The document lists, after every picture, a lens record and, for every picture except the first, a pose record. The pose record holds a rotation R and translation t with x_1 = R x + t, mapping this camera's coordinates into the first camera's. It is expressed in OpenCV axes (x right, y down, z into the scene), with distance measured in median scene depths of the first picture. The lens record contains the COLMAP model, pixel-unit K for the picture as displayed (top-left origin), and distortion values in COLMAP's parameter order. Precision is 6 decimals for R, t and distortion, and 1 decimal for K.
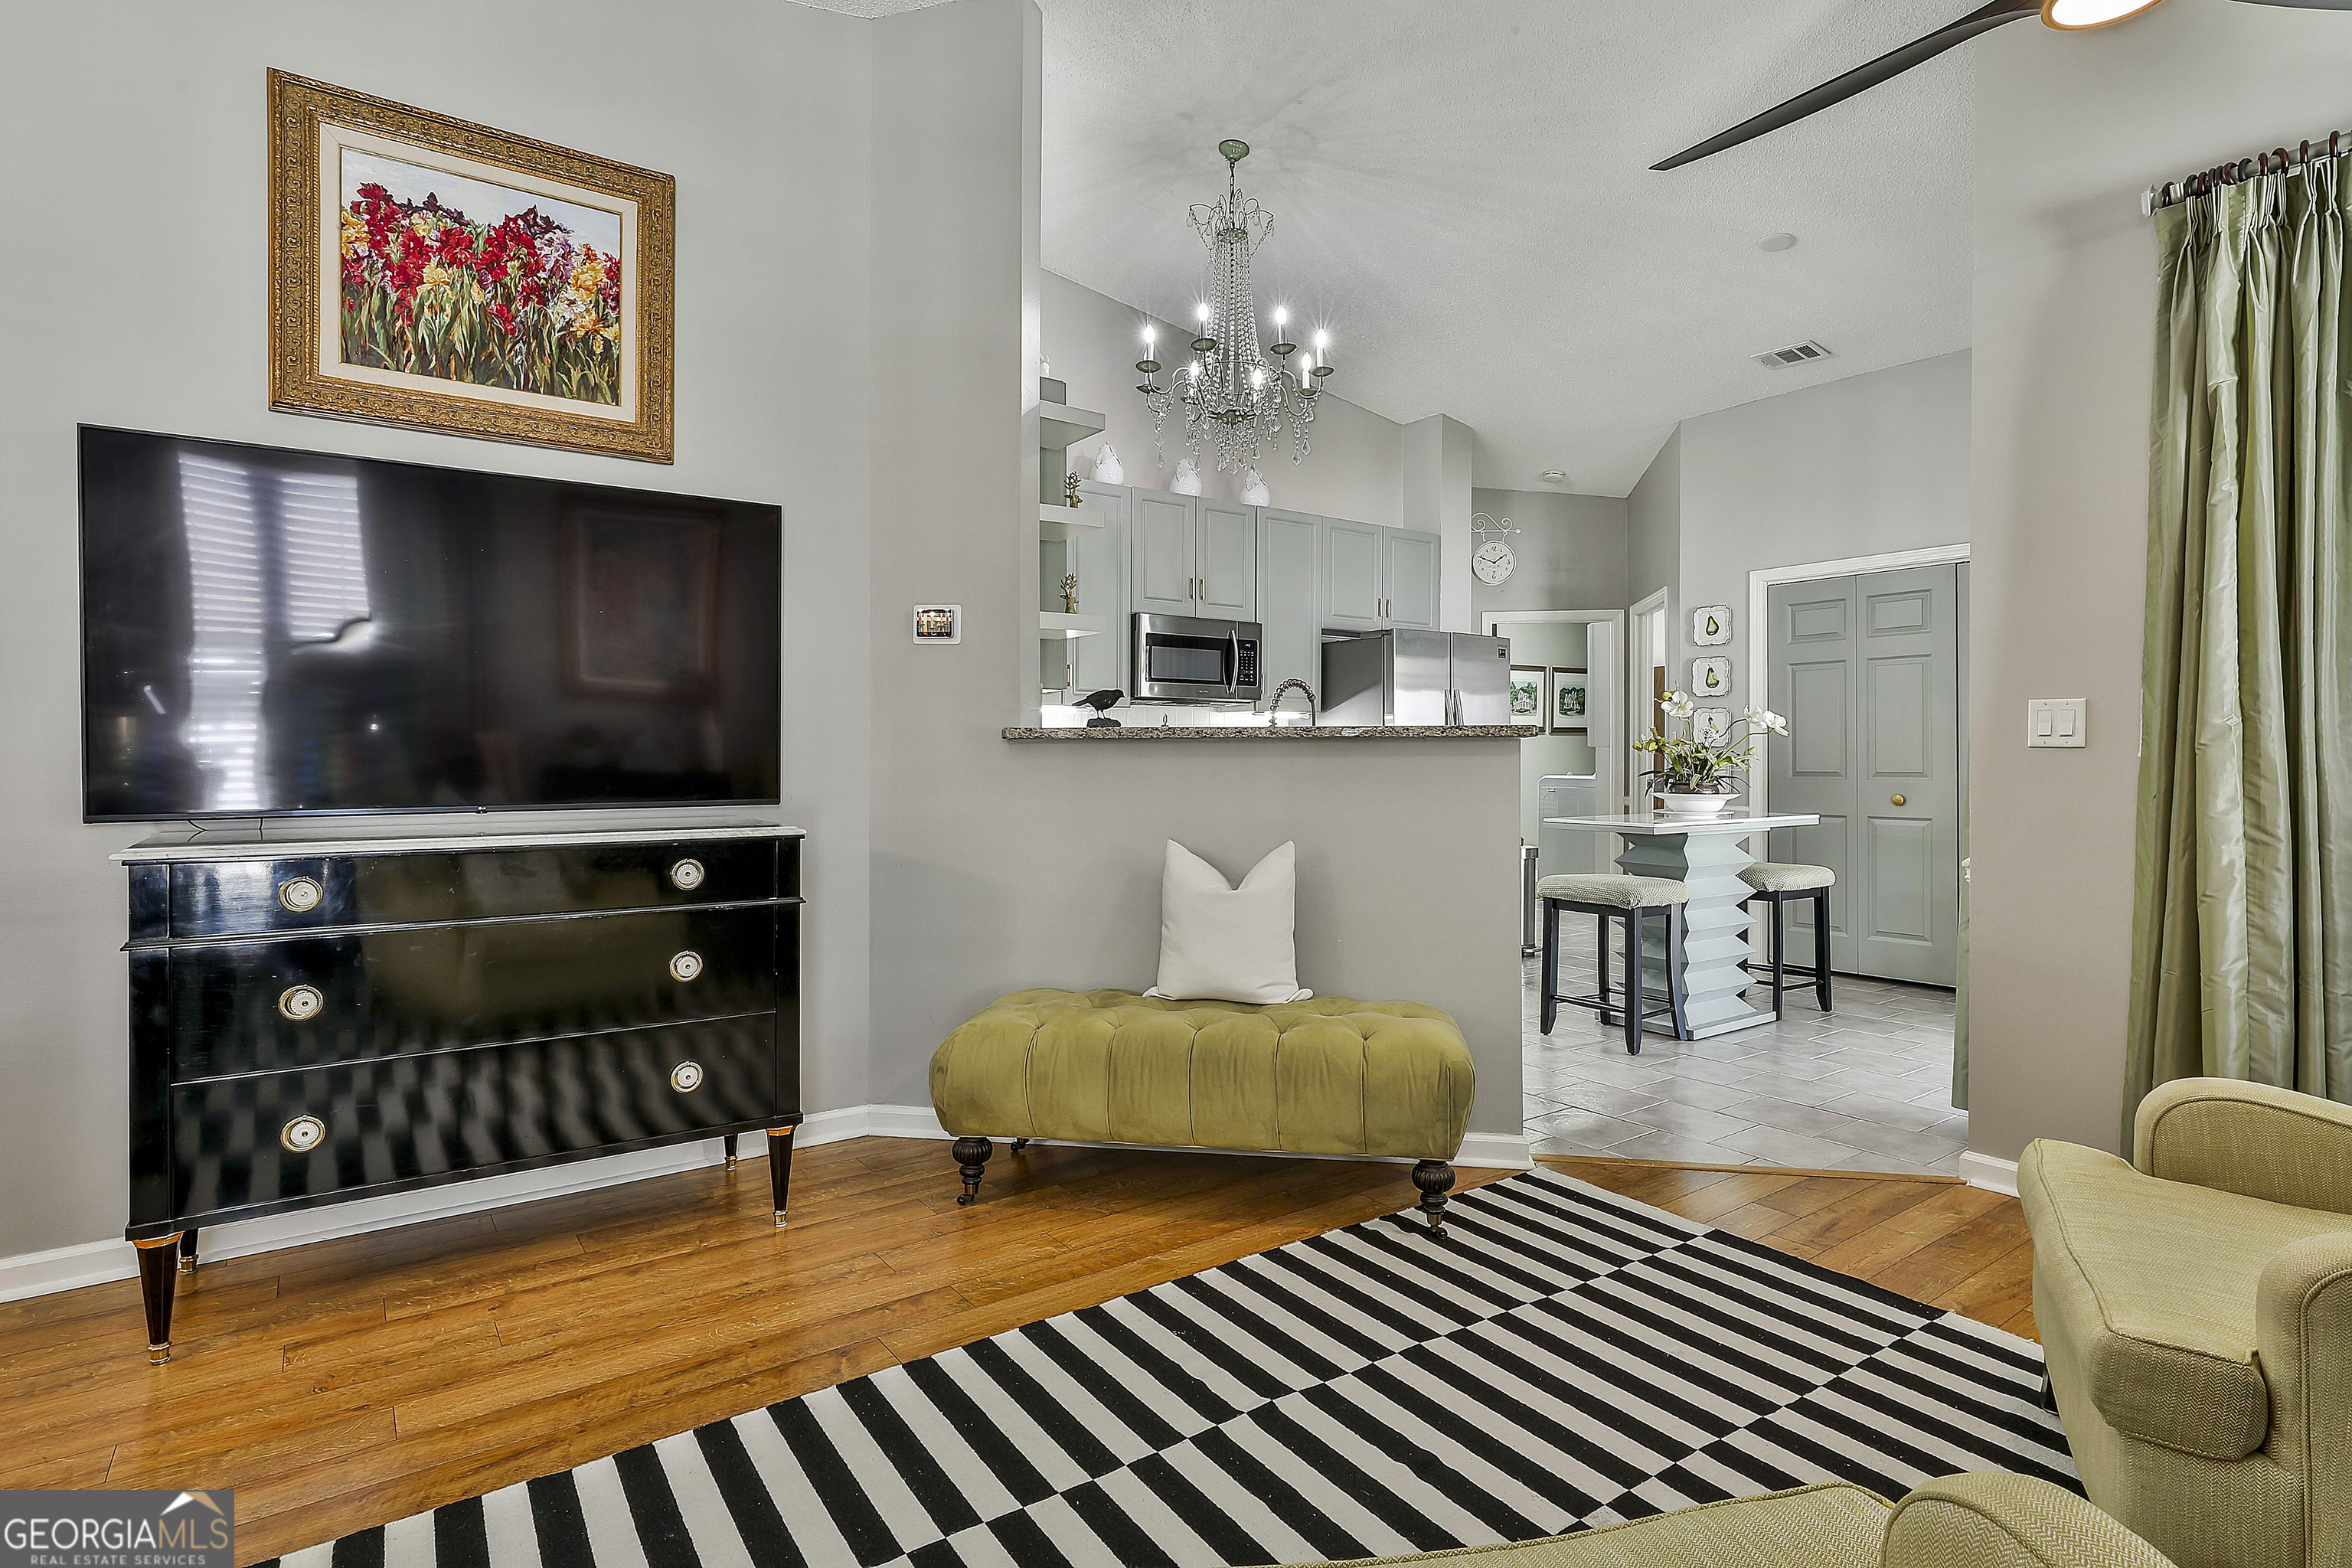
lens RADIAL K [[1185.4, 0, 1182.3], [0, 1185.4, 761.1], [0, 0, 1]] dist [-0.010617, 0.004870]
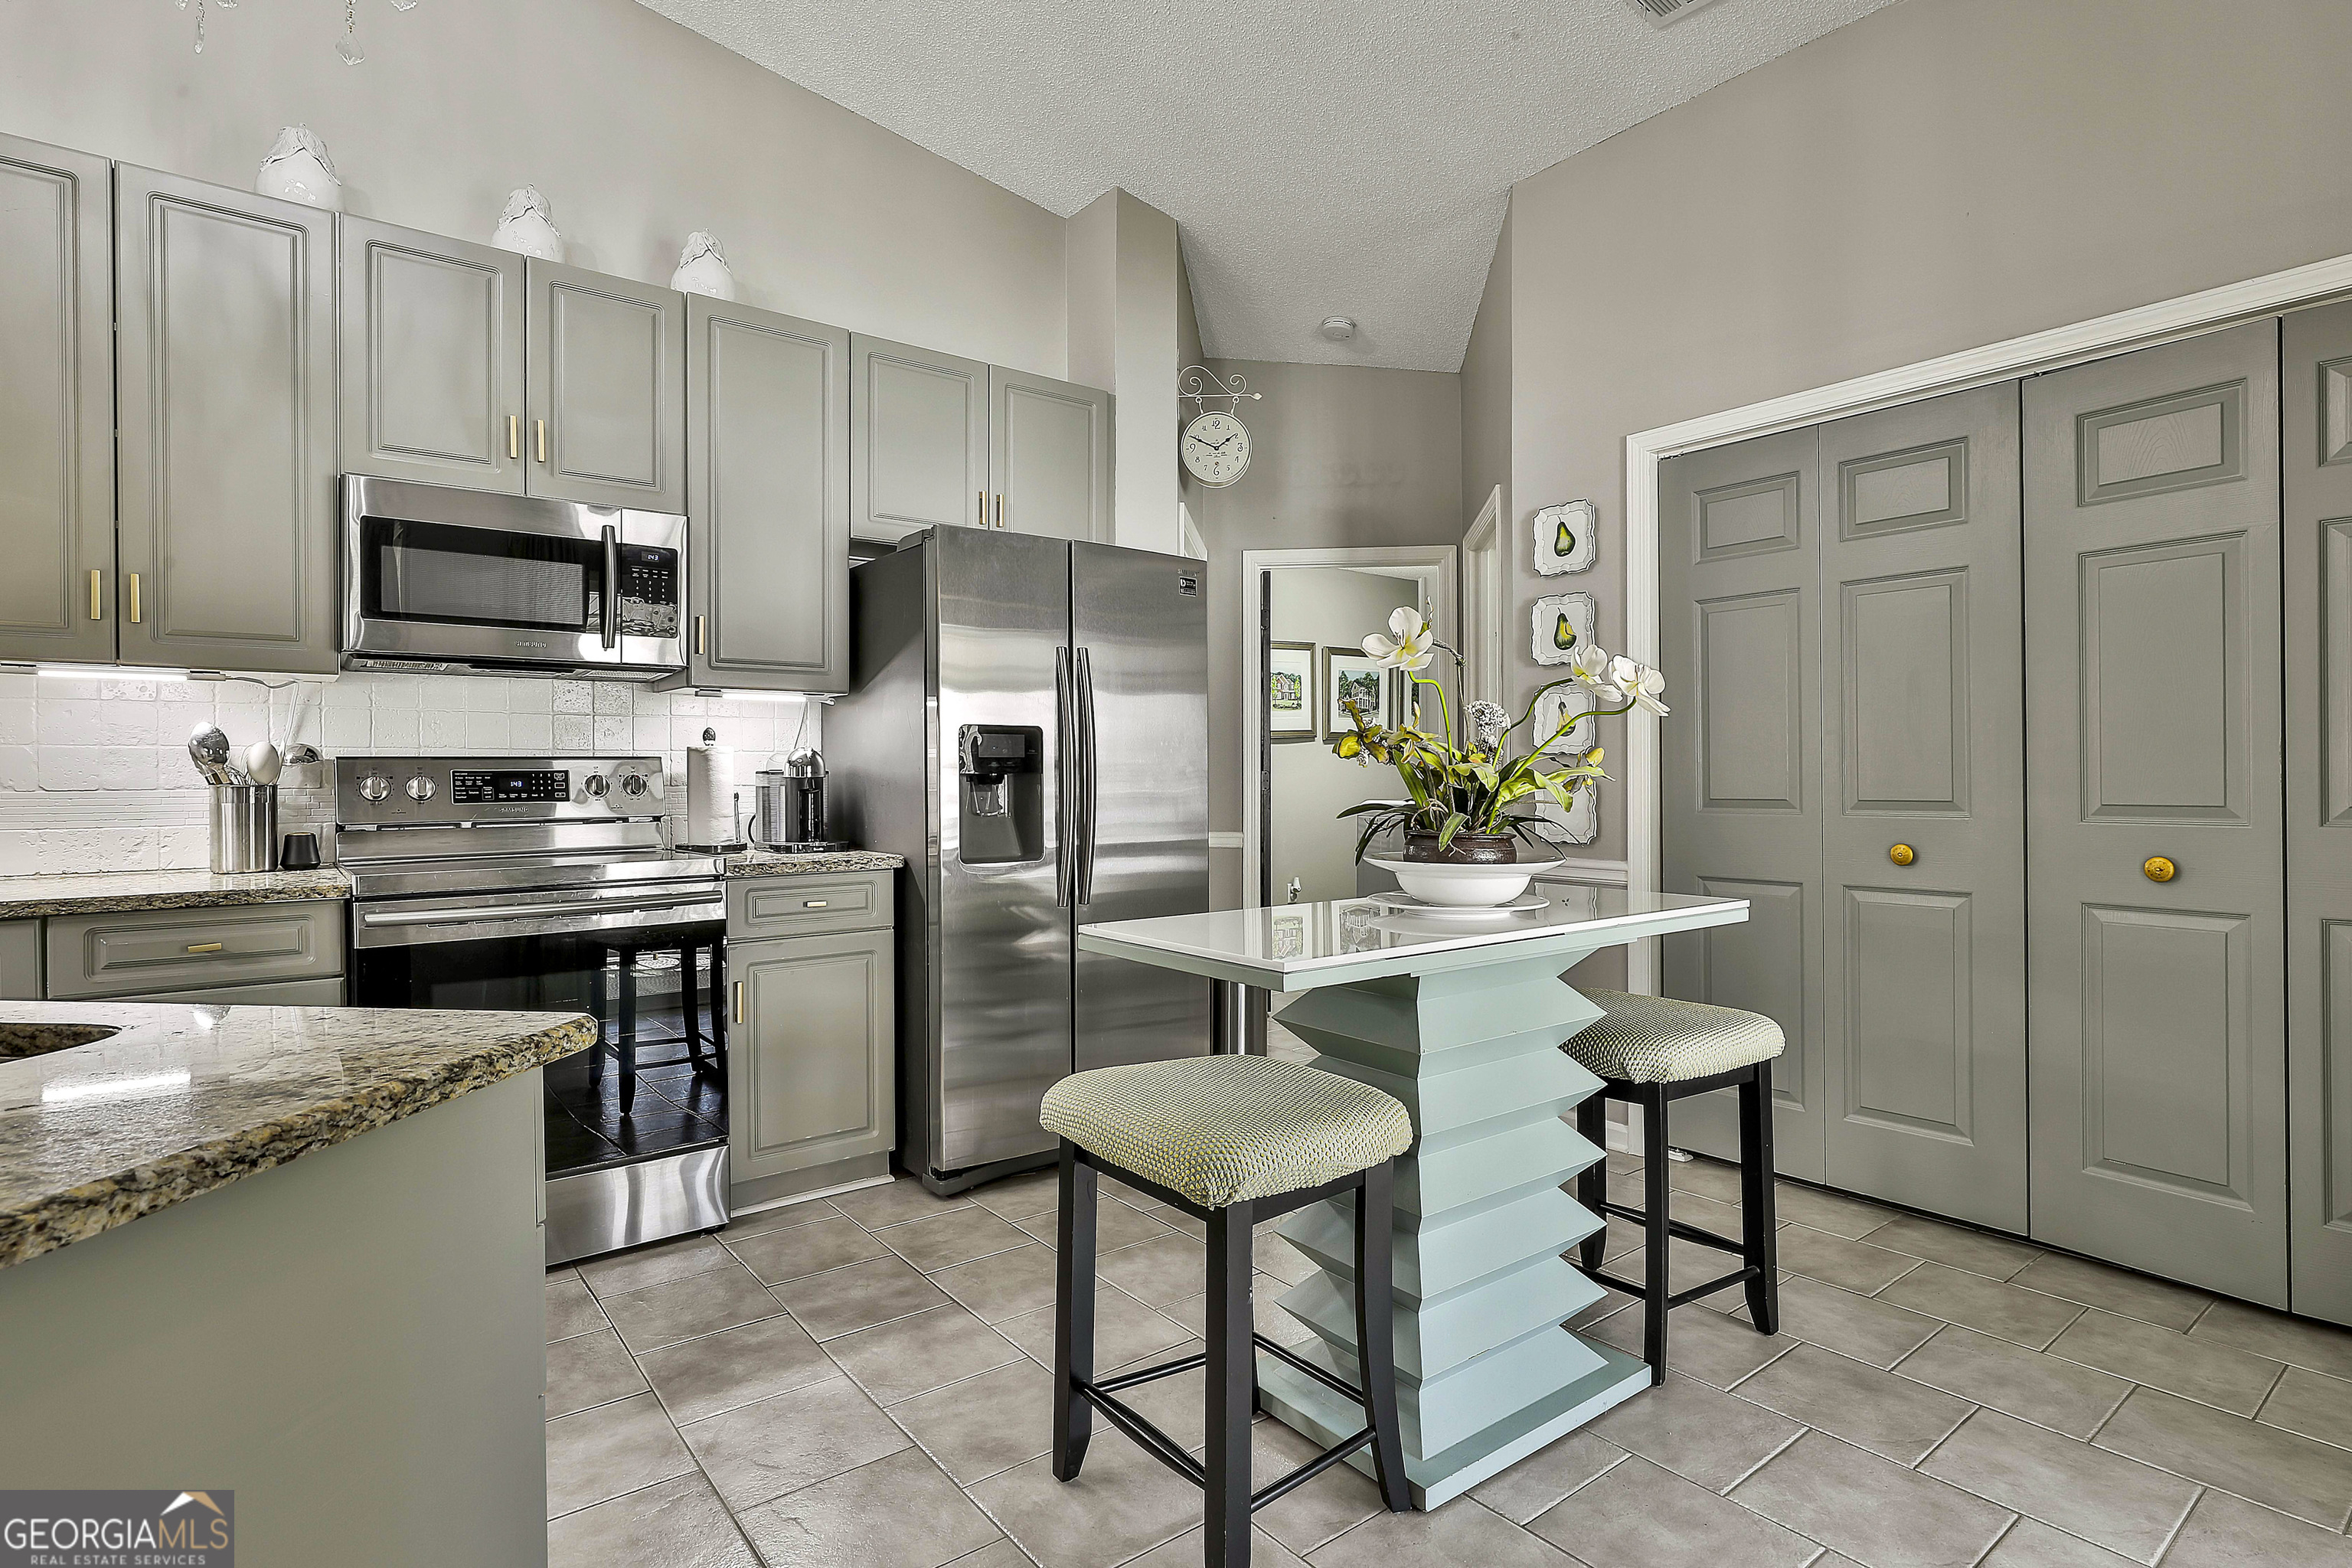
lens RADIAL K [[1185.4, 0, 1175.7], [0, 1185.4, 776.4], [0, 0, 1]] dist [-0.010617, 0.004870]
pose [[0.999356, -0.003196, 0.035733, 0.304460], [0.003272, 0.999992, -0.002093, -0.001680], [-0.035726, 0.002209, 0.999359, 0.558051]]
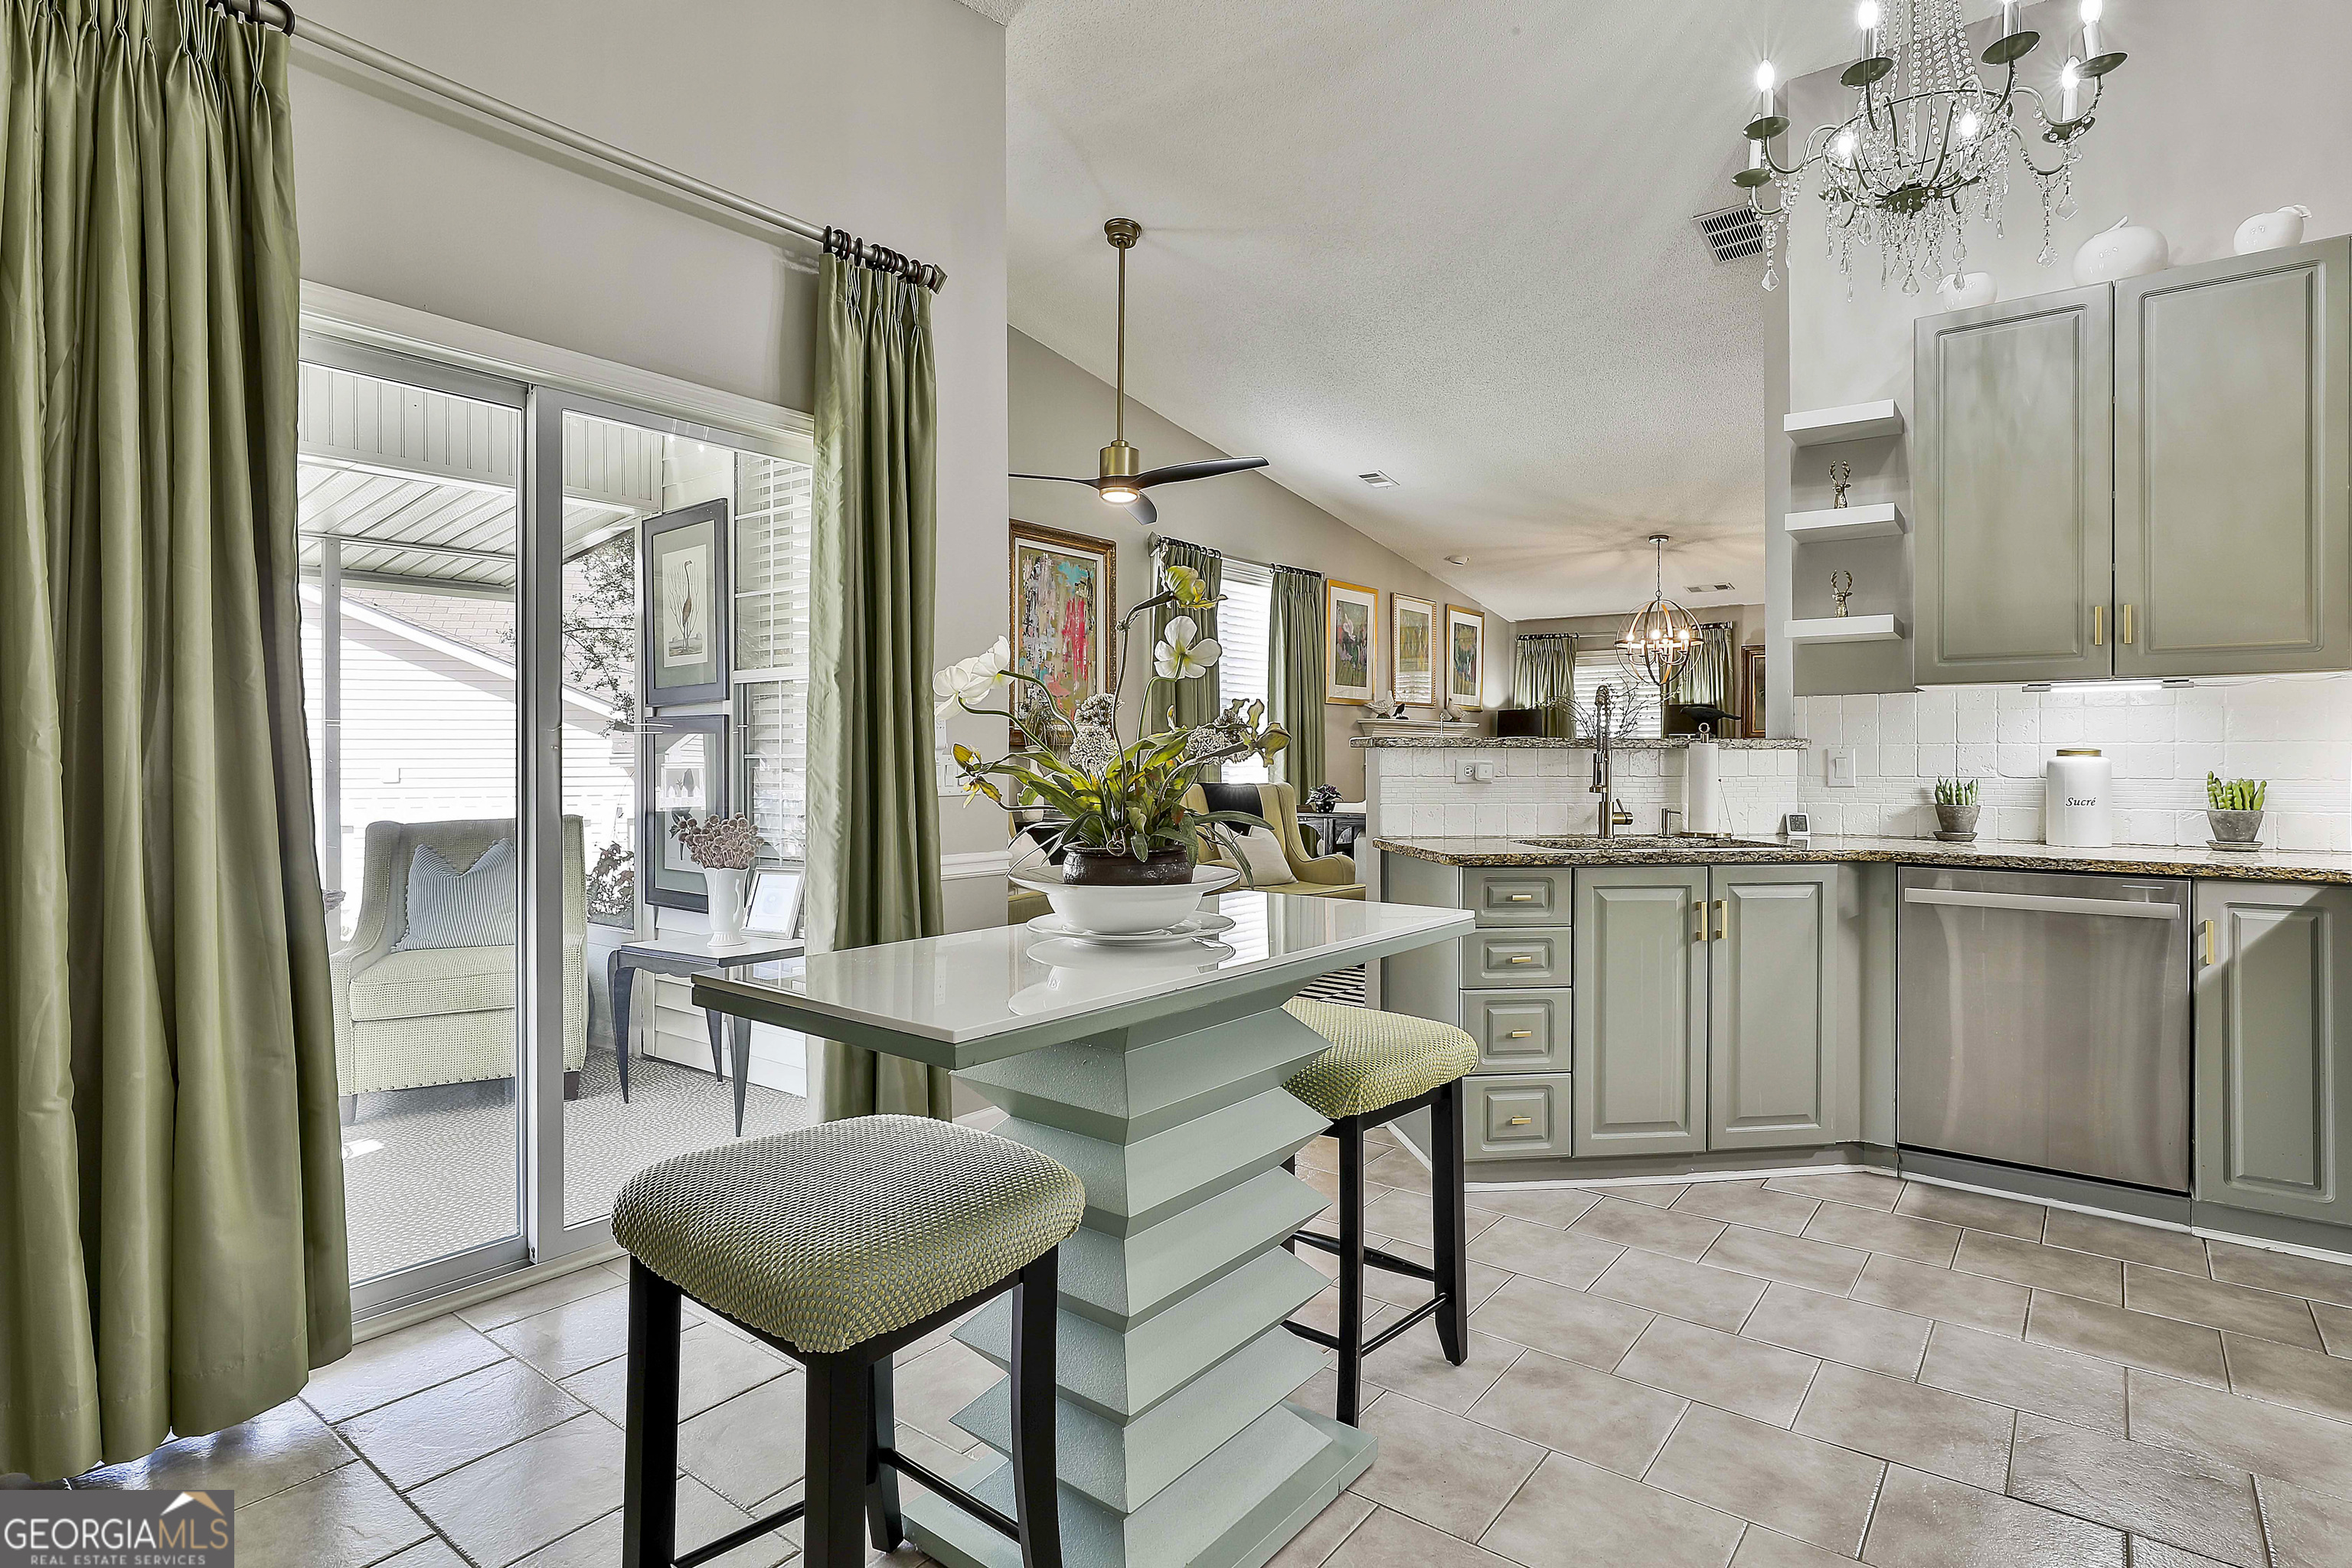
lens RADIAL K [[1185.4, 0, 1163.1], [0, 1185.4, 769.4], [0, 0, 1]] dist [-0.010617, 0.004870]
pose [[-0.962502, 0.004197, -0.271242, 0.502222], [0.000336, 0.999898, 0.014279, -0.010340], [0.271274, 0.013652, -0.962405, 1.303149]]
